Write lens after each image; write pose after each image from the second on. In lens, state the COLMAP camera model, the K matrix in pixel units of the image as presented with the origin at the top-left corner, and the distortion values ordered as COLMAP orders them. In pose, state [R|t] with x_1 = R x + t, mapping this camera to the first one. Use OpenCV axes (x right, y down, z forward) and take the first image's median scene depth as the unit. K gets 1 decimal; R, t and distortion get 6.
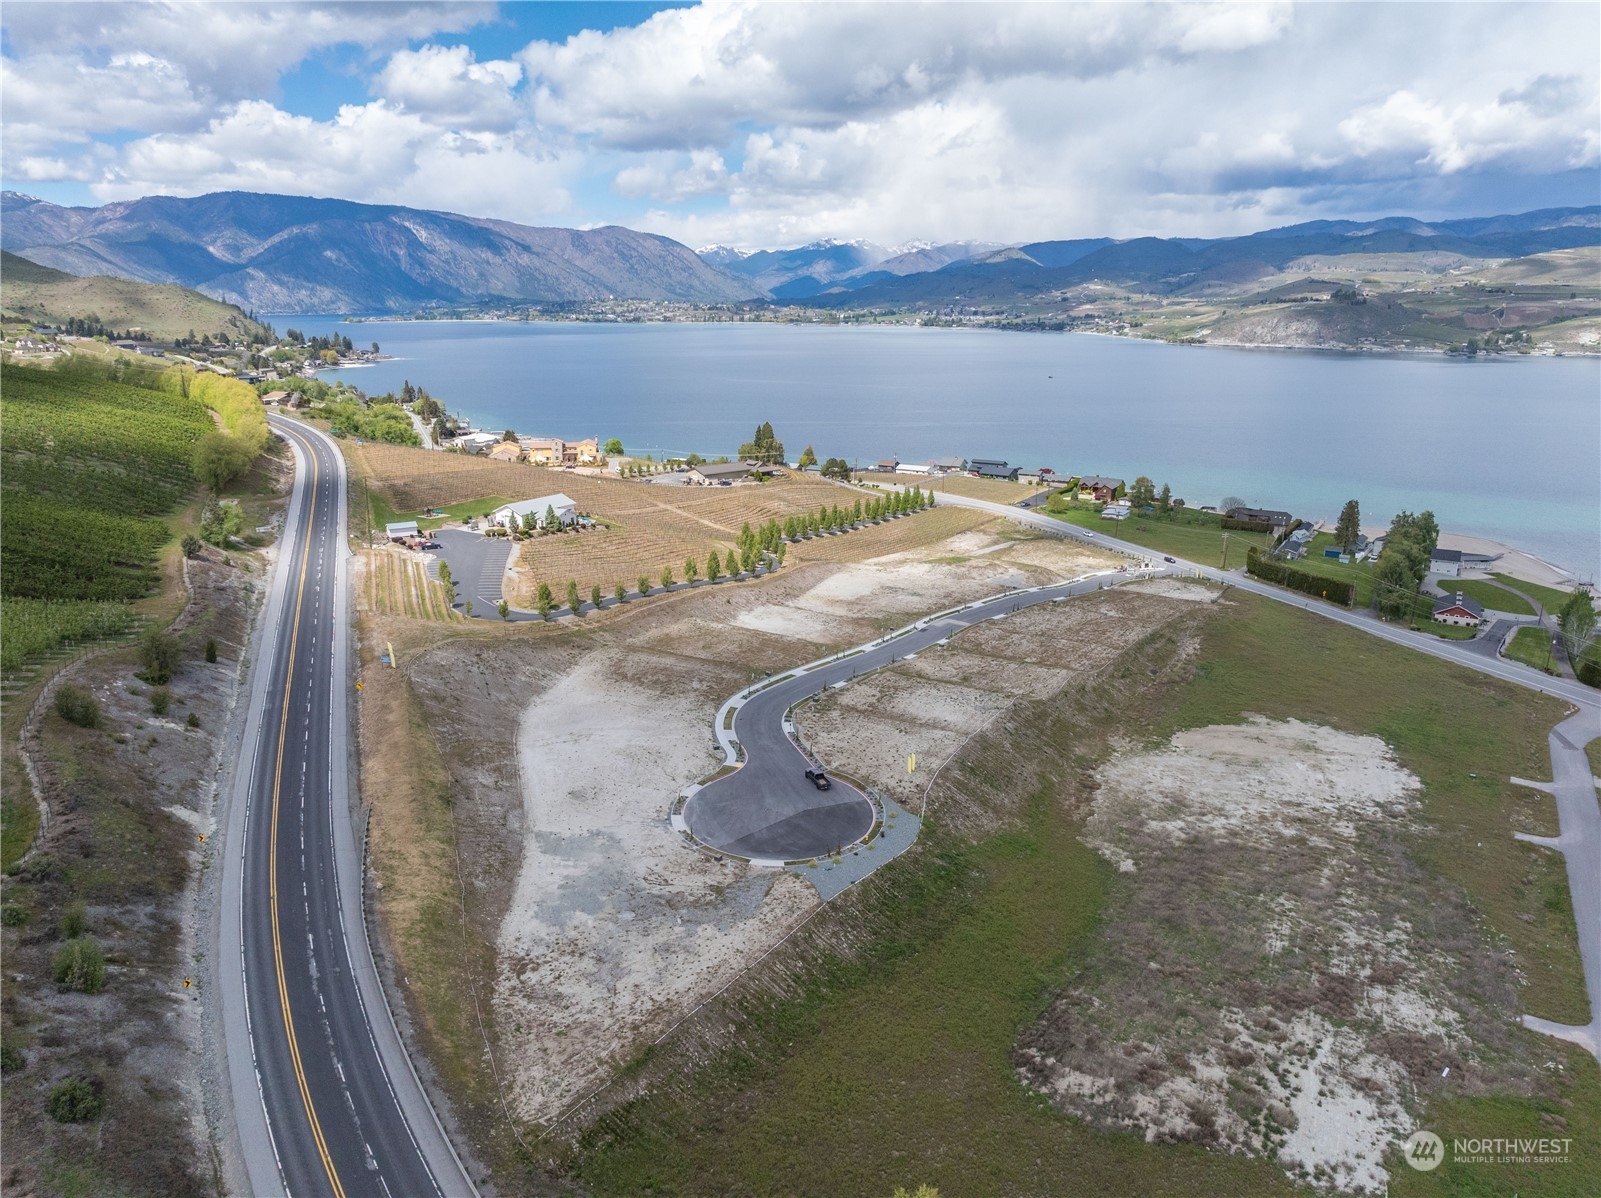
lens RADIAL K [[1129.5, 0, 802.6], [0, 1129.5, 594.7], [0, 0, 1]] dist [-0.039968, 0.004291]
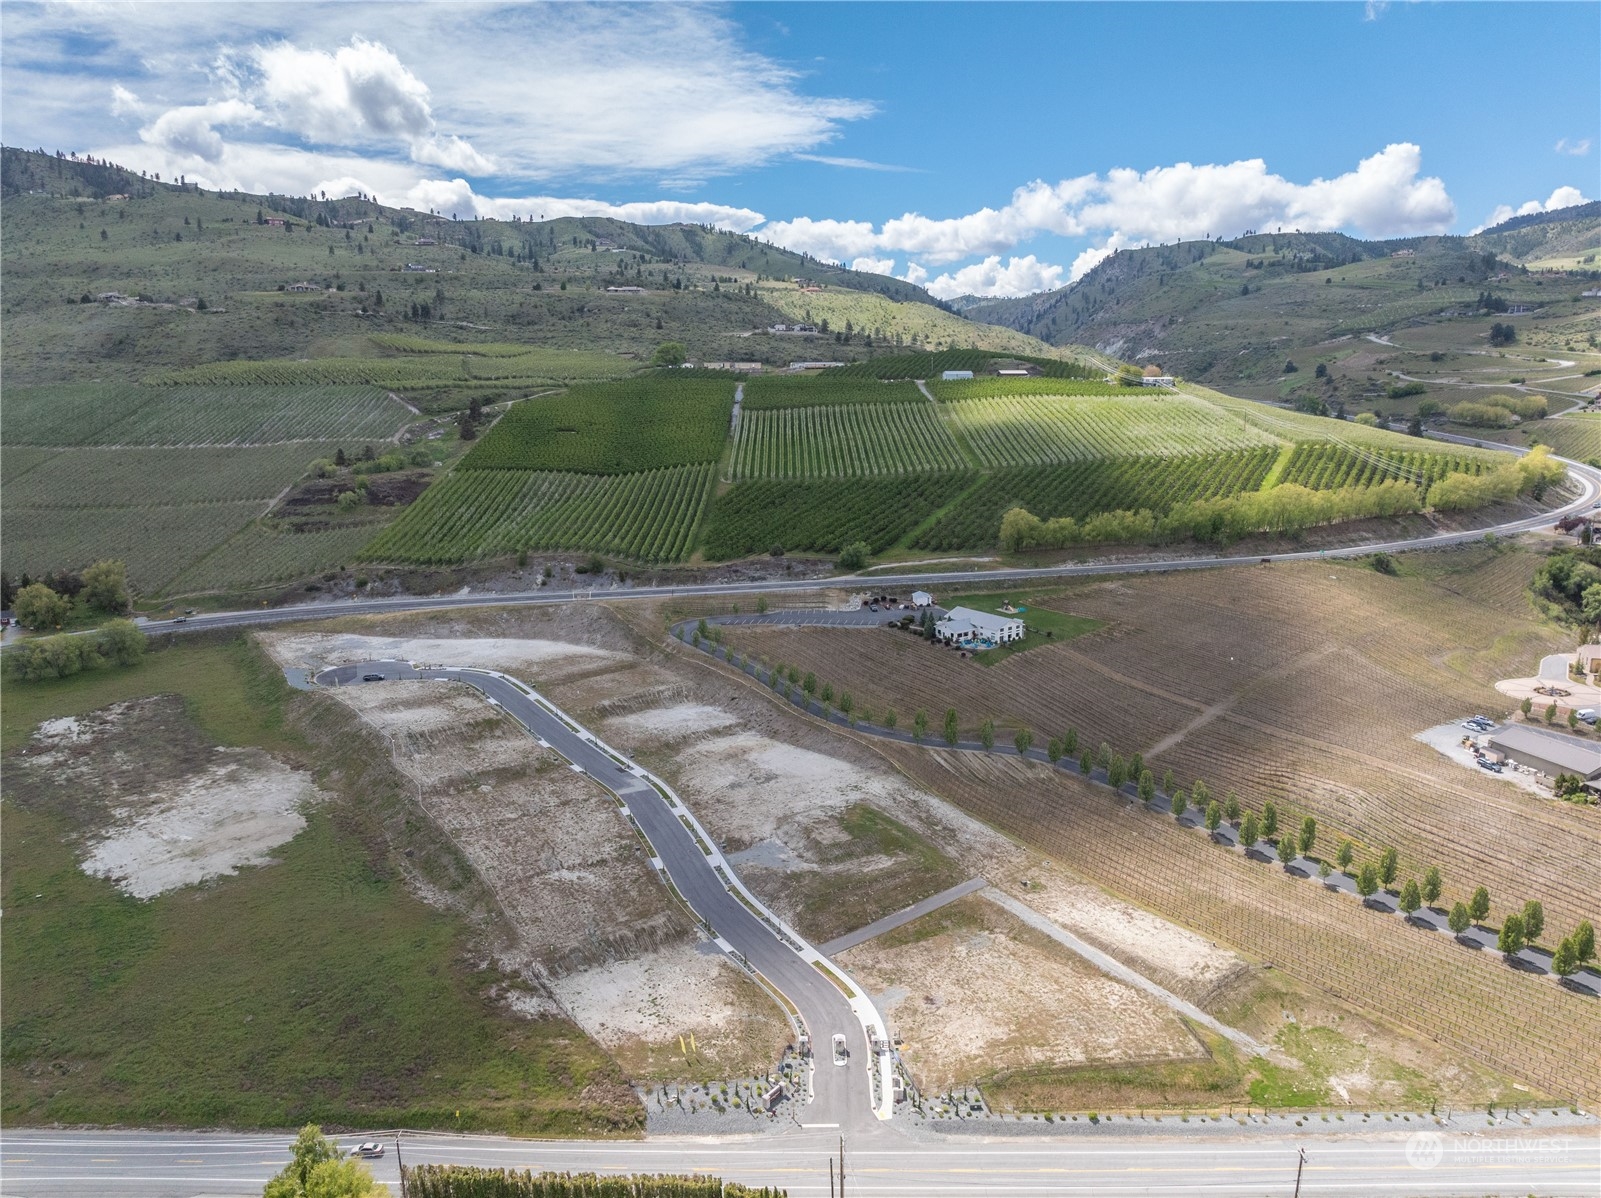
lens RADIAL K [[1129.2, 0, 803.0], [0, 1129.2, 592.1], [0, 0, 1]] dist [-0.038277, 0.001906]
pose [[-0.382196, 0.182869, -0.905807, 0.995667], [-0.227116, 0.931569, 0.283899, -0.469679], [0.895737, 0.314228, -0.314509, 1.535066]]
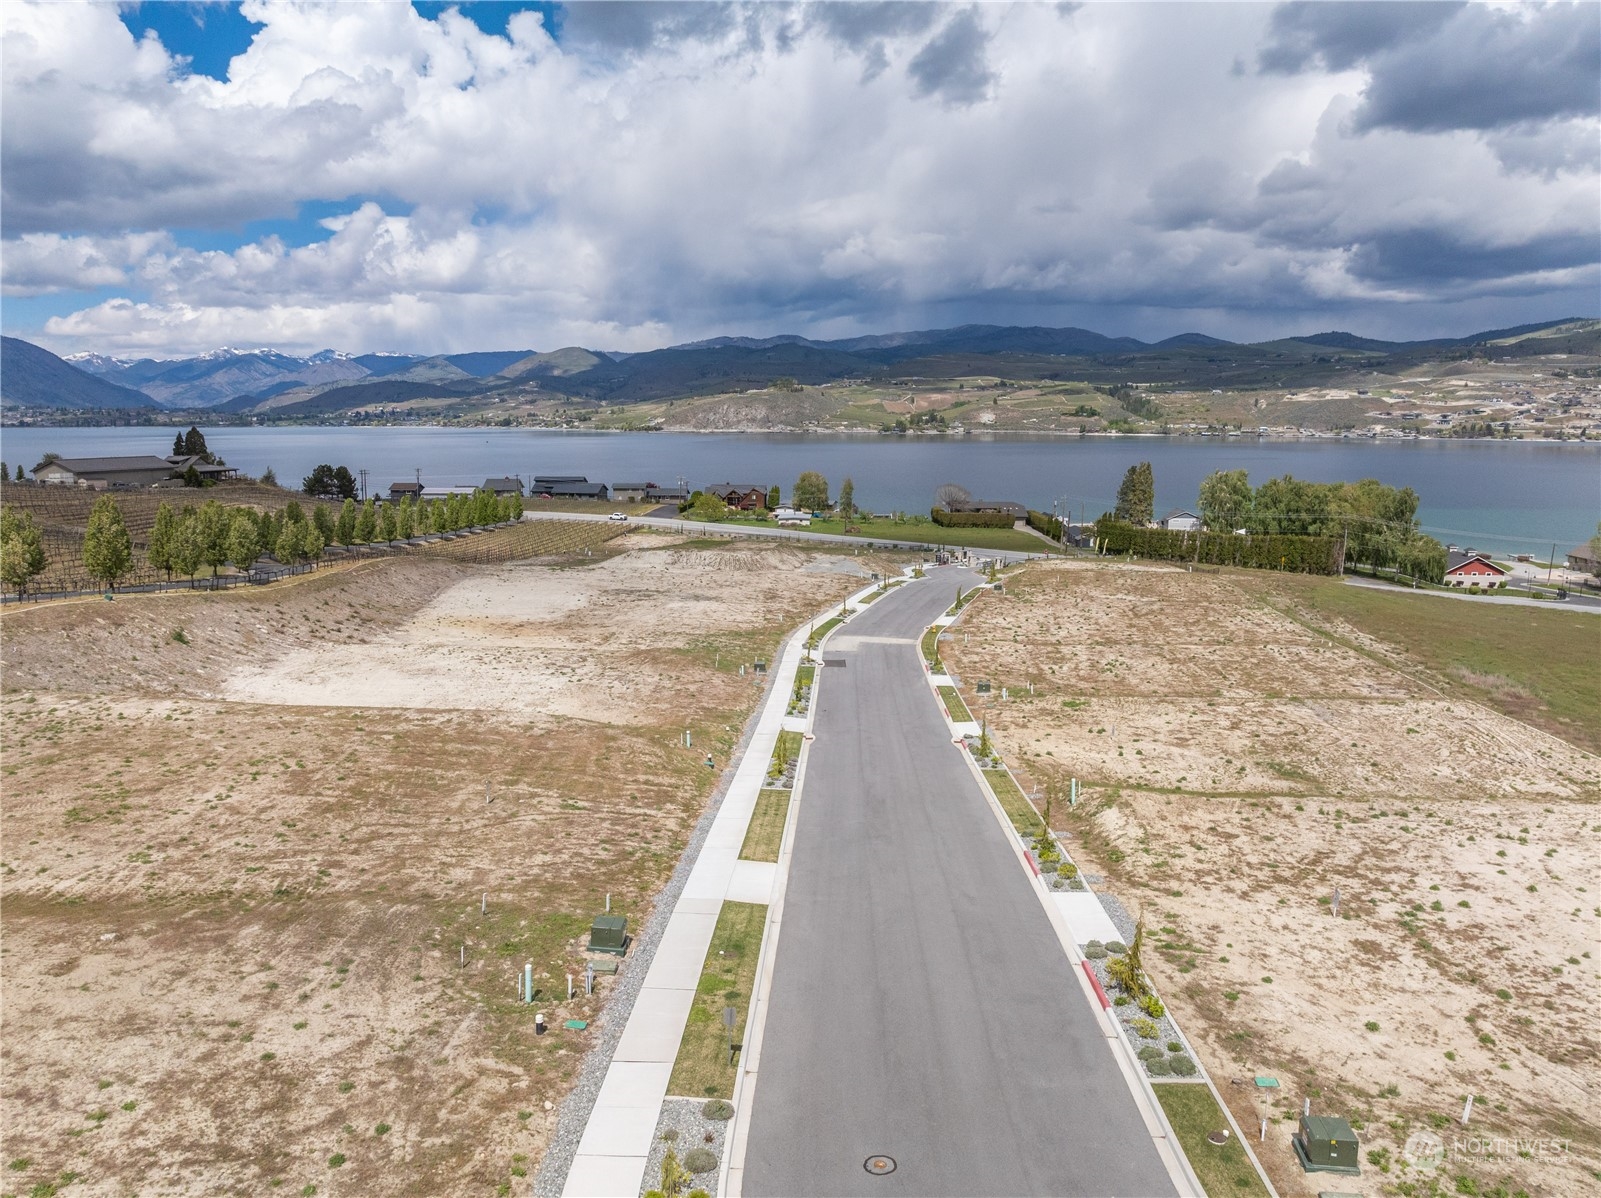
lens RADIAL K [[1129.2, 0, 803.0], [0, 1129.2, 592.1], [0, 0, 1]] dist [-0.038277, 0.001906]
pose [[0.882579, -0.072225, 0.464584, -0.063468], [0.118049, 0.990518, -0.070272, 0.036084], [-0.455103, 0.116864, 0.882737, 0.766918]]
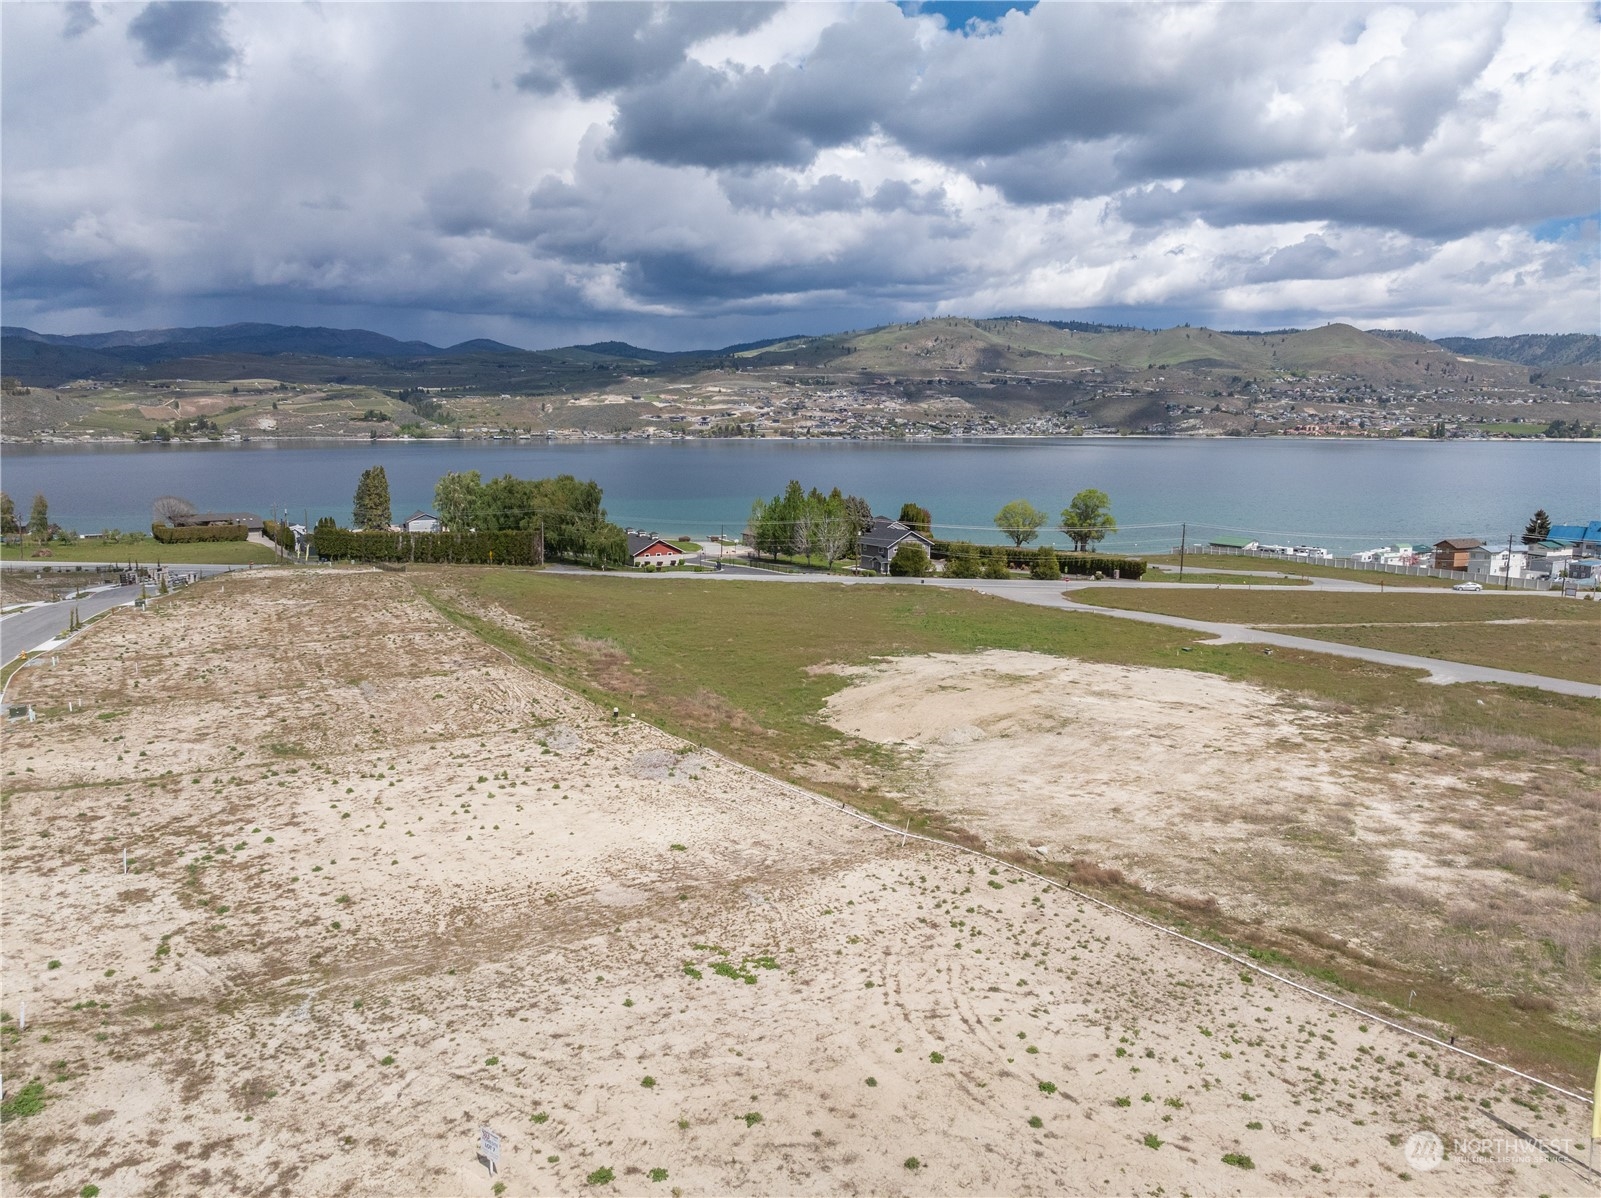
lens RADIAL K [[1127.3, 0, 802.7], [0, 1127.3, 599.2], [0, 0, 1]] dist [-0.037355, -0.001010]
pose [[0.466192, -0.139143, 0.873673, -0.026220], [0.223421, 0.974060, 0.035913, 0.053225], [-0.856007, 0.178454, 0.485186, 0.705763]]
